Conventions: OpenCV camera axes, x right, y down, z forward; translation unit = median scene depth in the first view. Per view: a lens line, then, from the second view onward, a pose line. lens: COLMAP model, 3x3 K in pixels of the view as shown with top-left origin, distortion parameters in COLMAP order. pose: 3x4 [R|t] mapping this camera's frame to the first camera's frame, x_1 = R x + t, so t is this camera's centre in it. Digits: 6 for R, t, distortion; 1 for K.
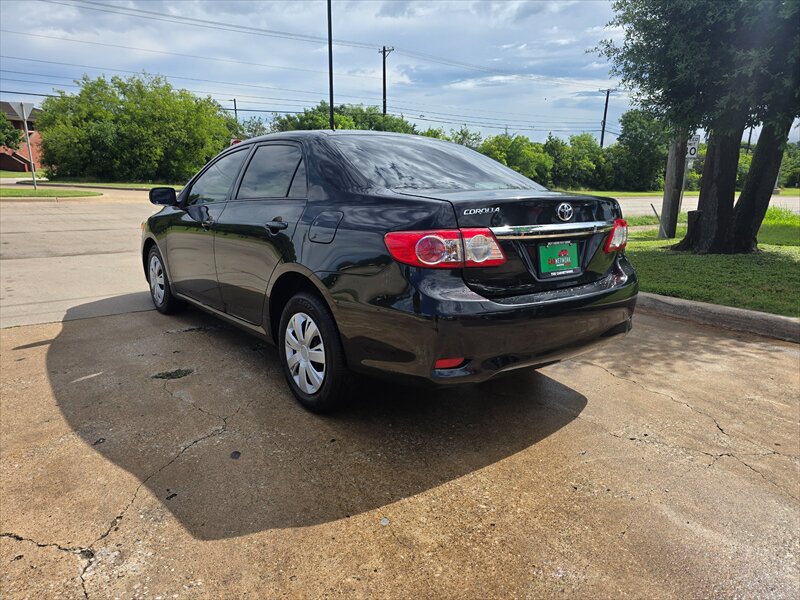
lens RADIAL K [[559.5, 0, 413.8], [0, 559.5, 298.8], [0, 0, 1]] dist [0.039184, -0.026924]
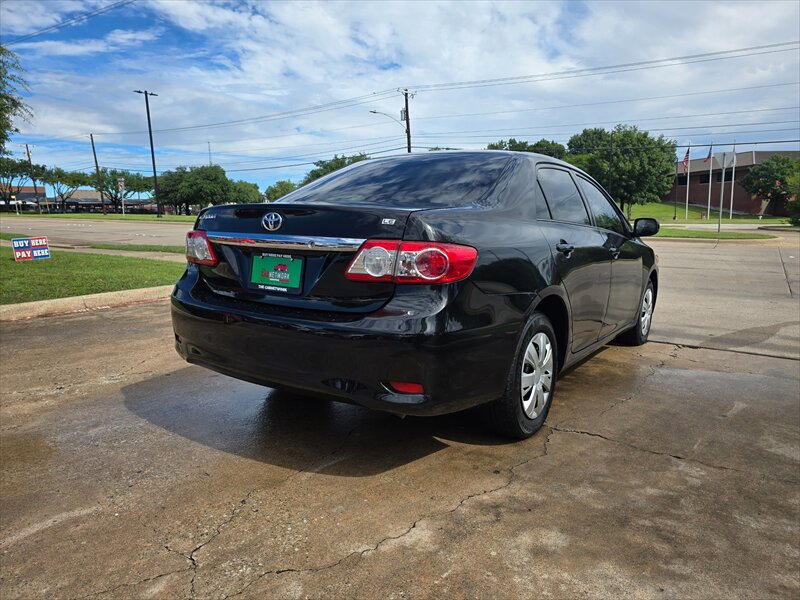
lens RADIAL K [[554.9, 0, 390.7], [0, 554.9, 297.3], [0, 0, 1]] dist [0.060160, -0.075911]
pose [[0.258330, 0.124308, -0.958026, 1.123245], [-0.206662, 0.975841, 0.070893, -0.129323], [0.943693, 0.179674, 0.277779, 0.889817]]
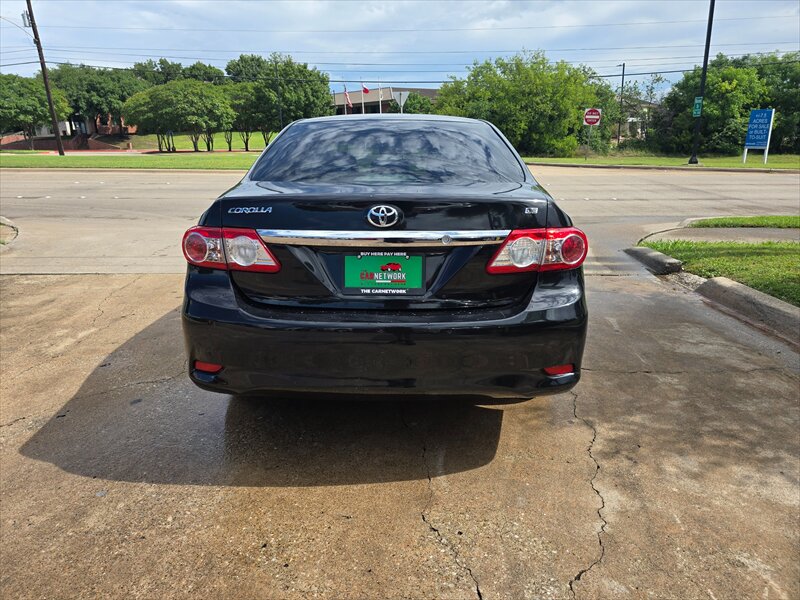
lens RADIAL K [[564.8, 0, 388.8], [0, 564.8, 284.5], [0, 0, 1]] dist [0.036539, -0.028514]
pose [[0.749677, 0.137875, -0.647283, 0.750135], [-0.120701, 0.990139, 0.071111, -0.108794], [0.650704, 0.024818, 0.758926, 0.378459]]
